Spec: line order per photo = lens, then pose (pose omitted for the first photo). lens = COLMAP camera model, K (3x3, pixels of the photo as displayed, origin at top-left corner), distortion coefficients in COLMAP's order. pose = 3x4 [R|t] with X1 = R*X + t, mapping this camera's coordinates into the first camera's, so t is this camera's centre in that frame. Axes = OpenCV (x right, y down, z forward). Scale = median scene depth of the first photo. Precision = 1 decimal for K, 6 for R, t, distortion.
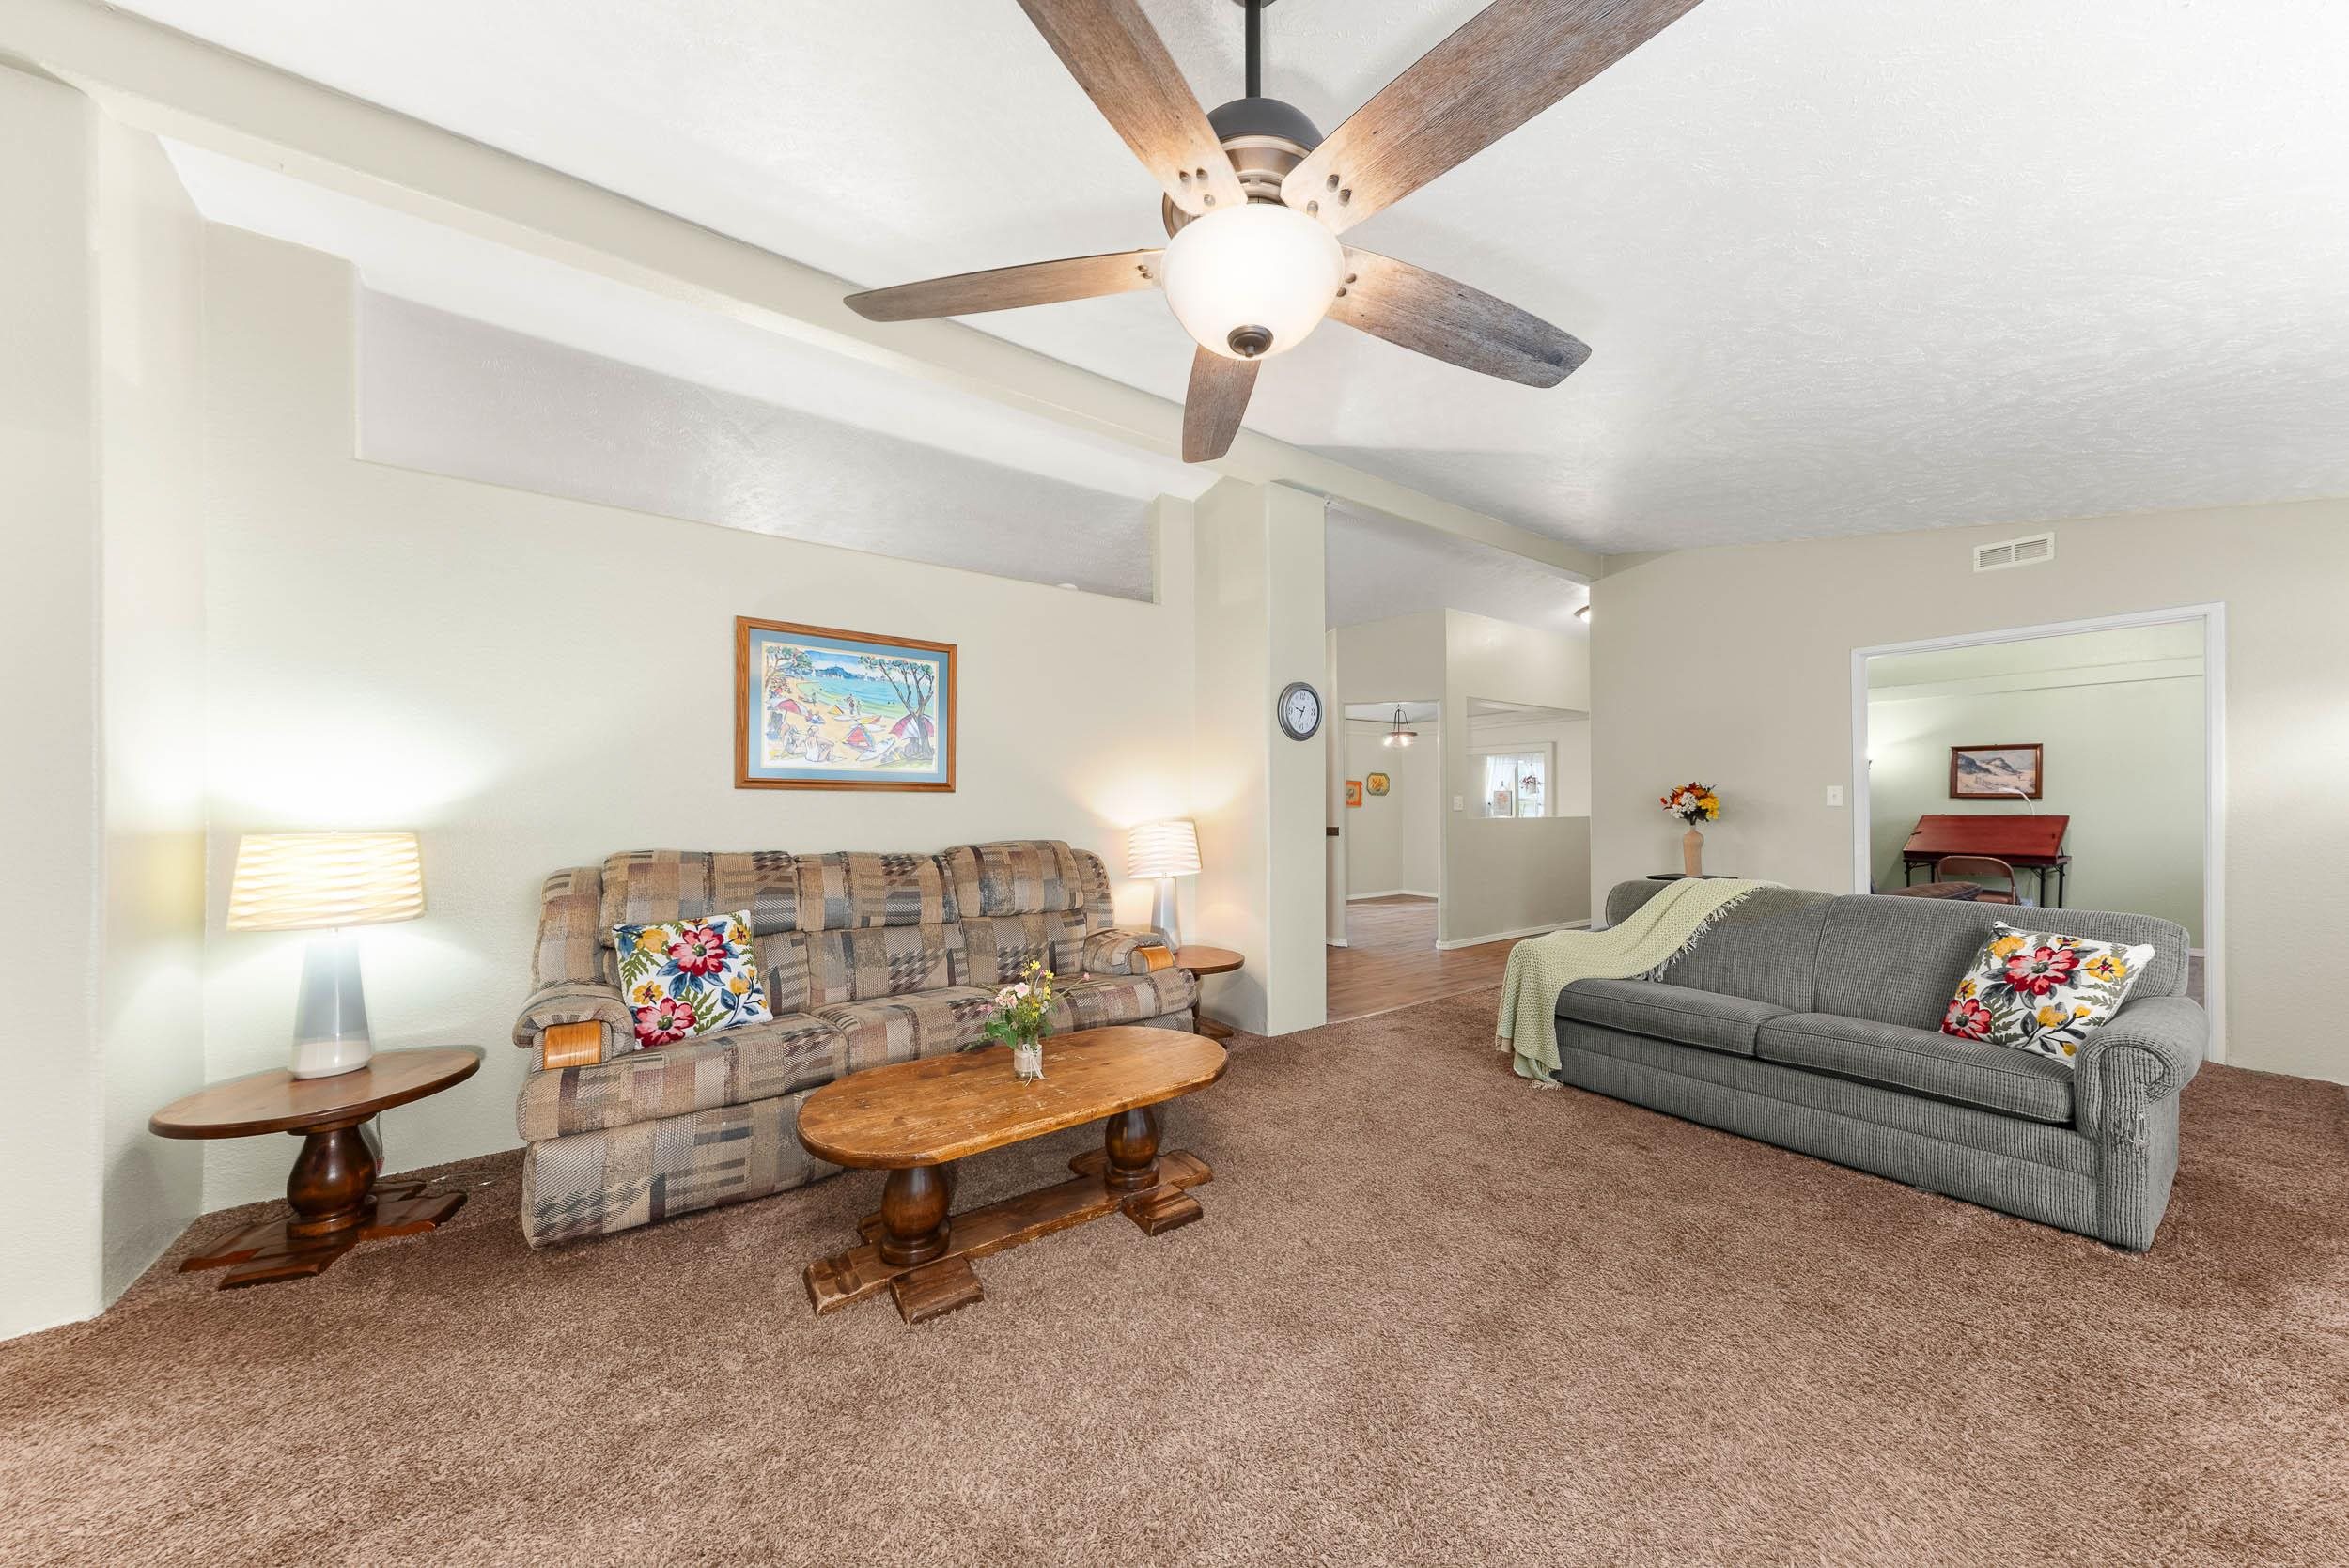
lens RADIAL K [[798.4, 0, 1189.1], [0, 798.4, 793.5], [0, 0, 1]] dist [0.014726, -0.005692]
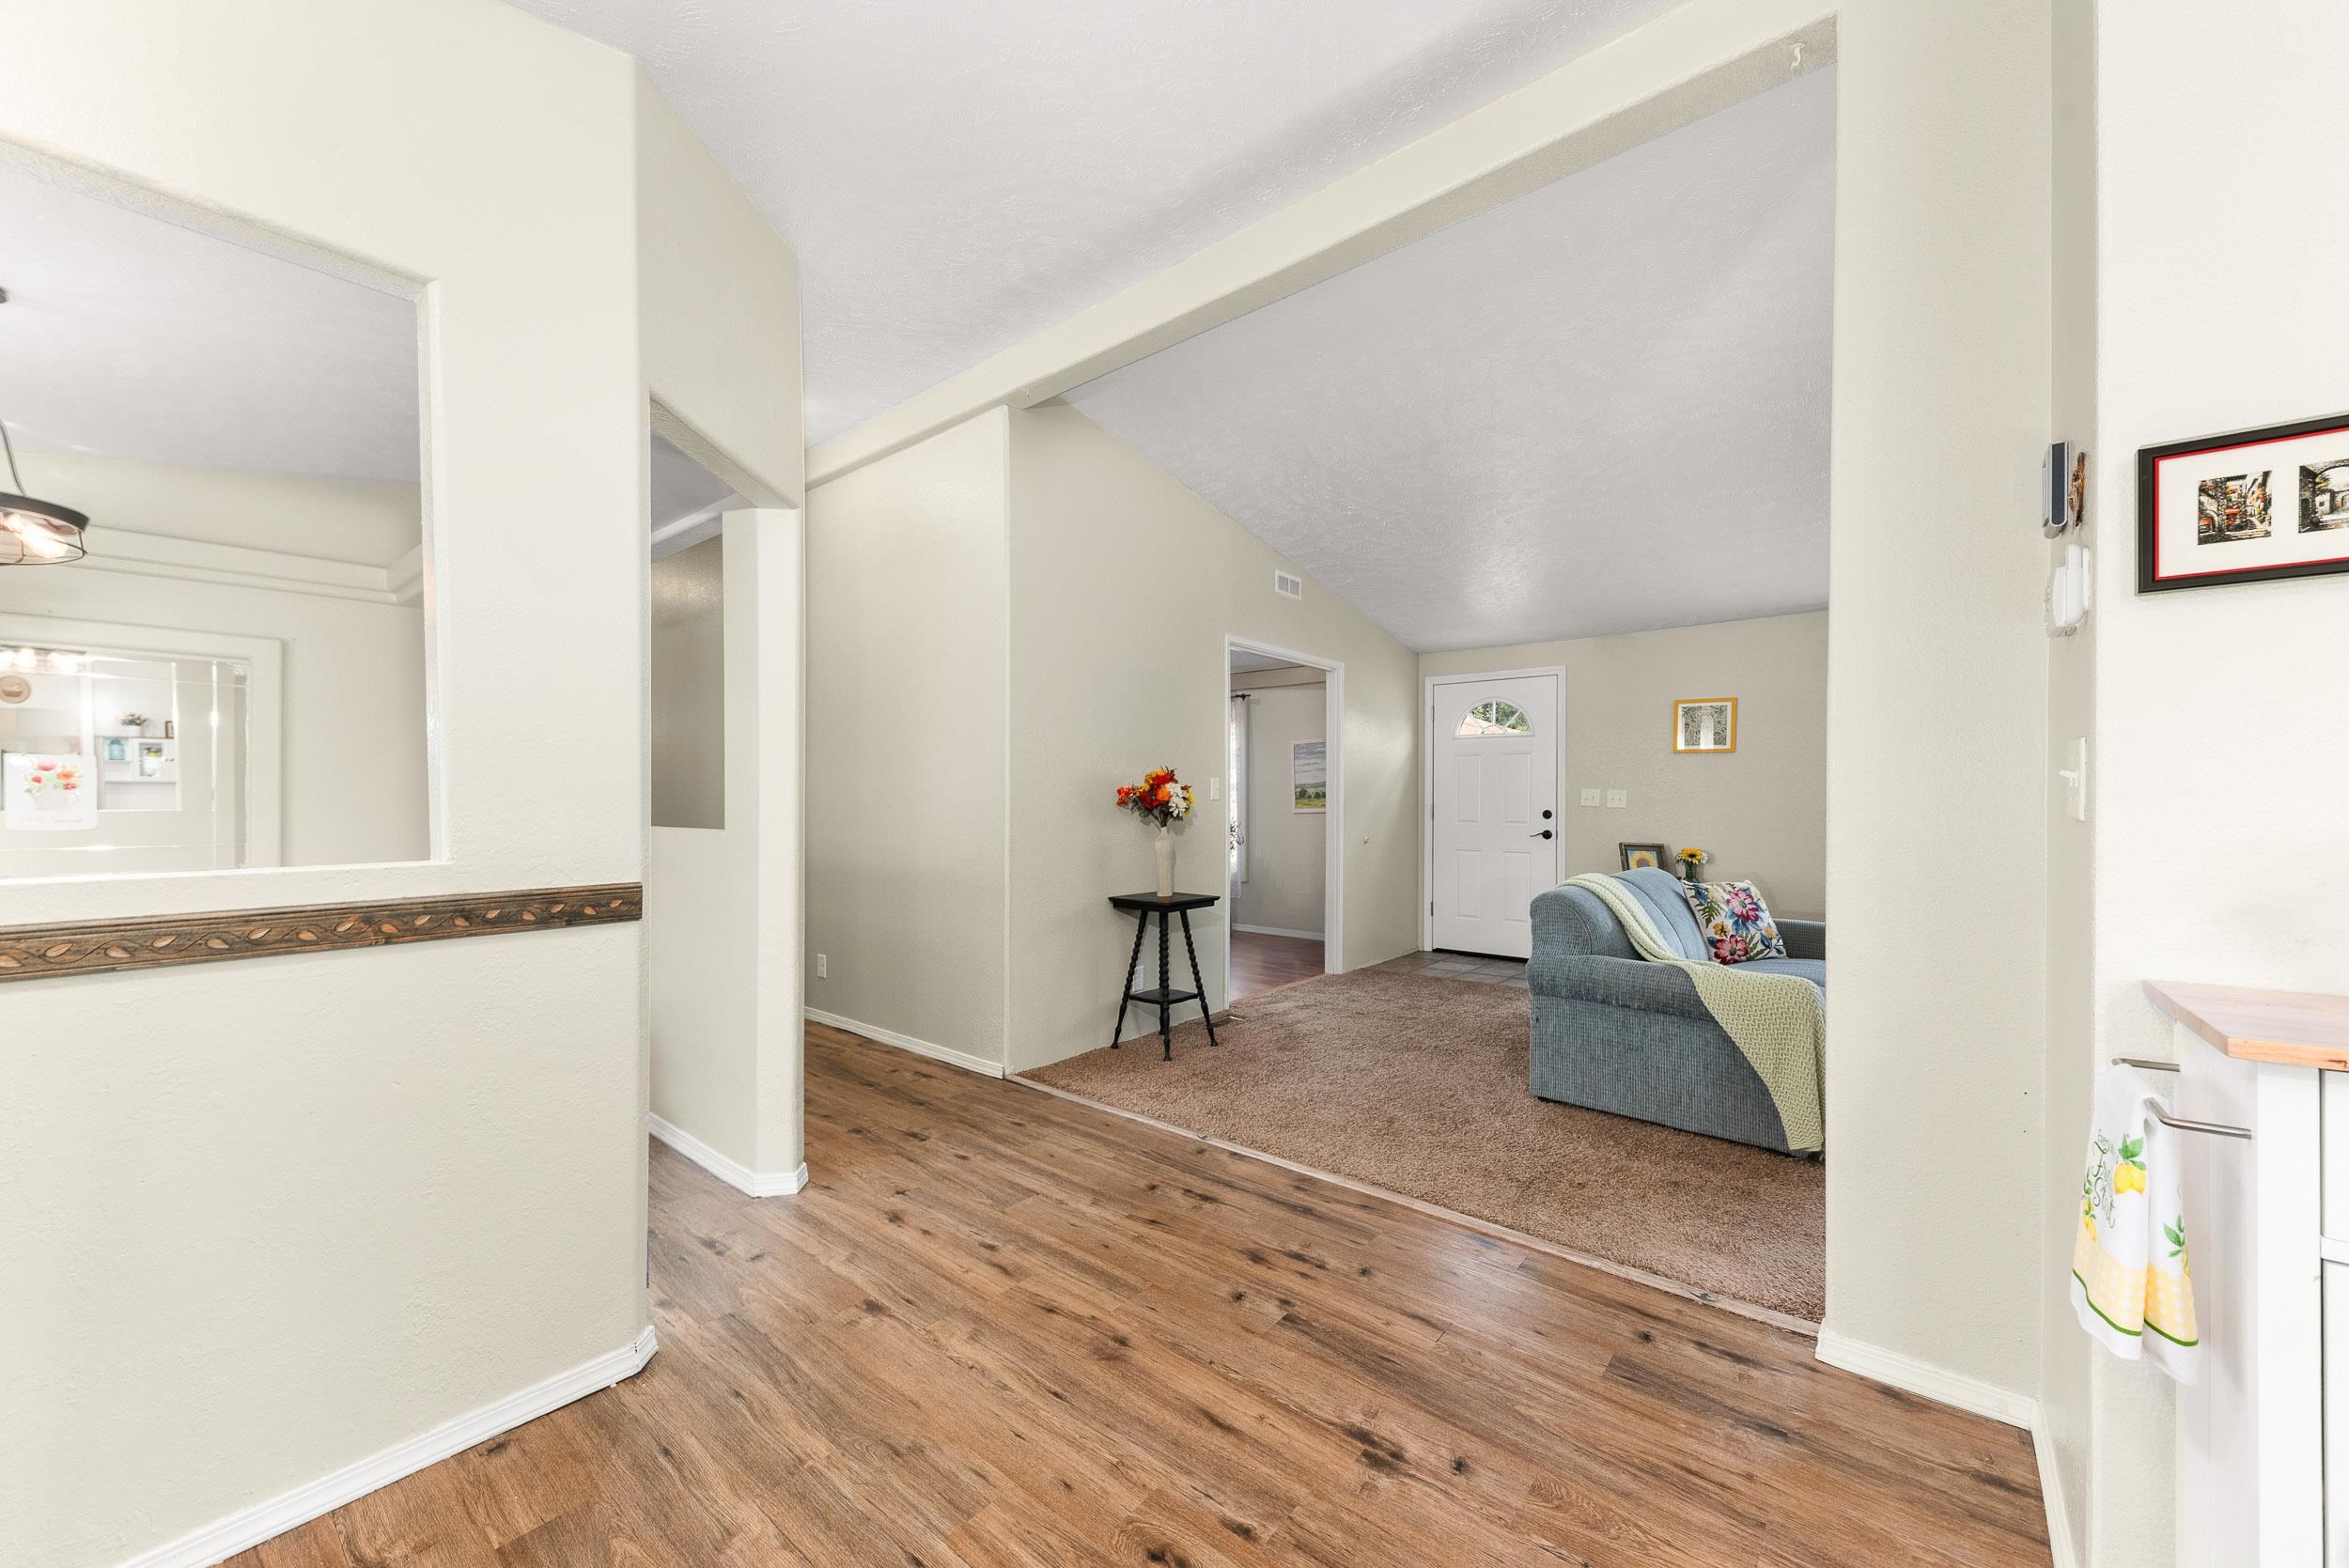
lens RADIAL K [[886.4, 0, 1184.2], [0, 886.4, 805.0], [0, 0, 1]] dist [0.018374, -0.006248]
pose [[-0.241503, -0.008522, 0.970363, -0.334868], [-0.013679, 0.999892, 0.005377, 0.030025], [-0.970304, -0.011975, -0.241594, 2.390432]]
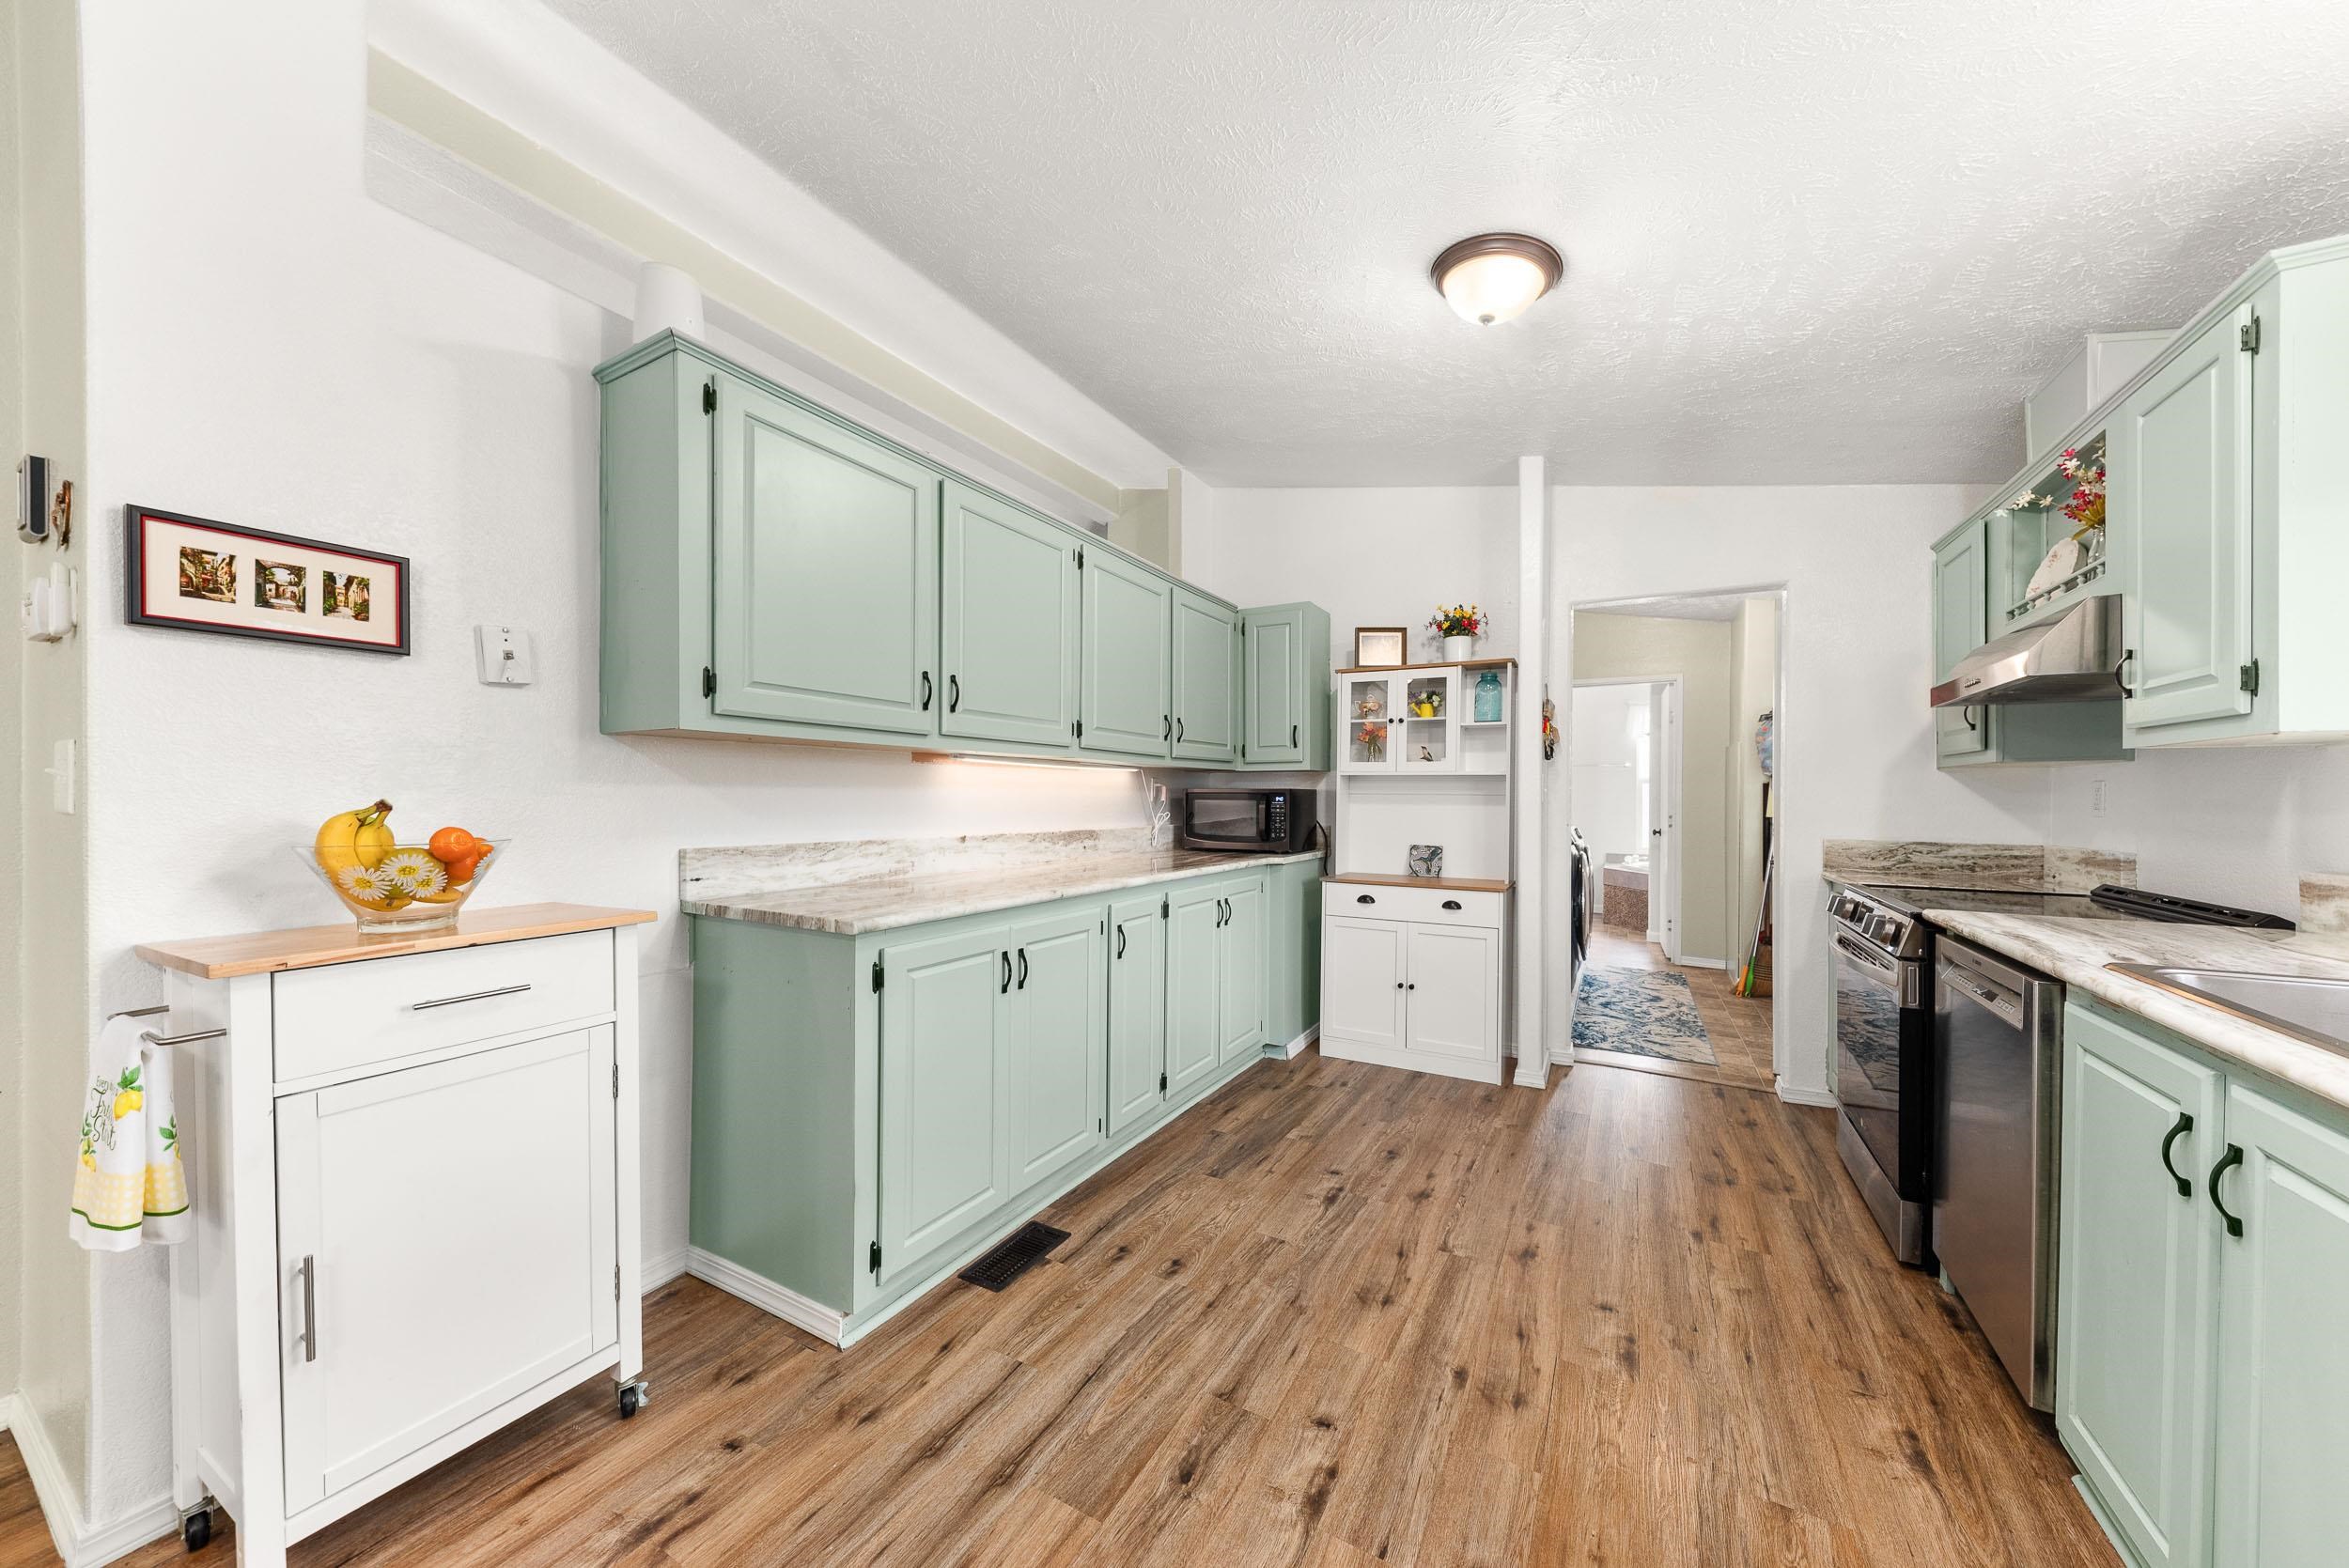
lens RADIAL K [[798.6, 0, 1184.1], [0, 798.6, 798.9], [0, 0, 1]] dist [0.014998, -0.004752]
pose [[-0.913008, -0.000703, -0.407942, -0.394989], [0.004705, 0.999914, -0.012254, 0.034921], [0.407915, -0.013108, -0.912926, 2.521193]]
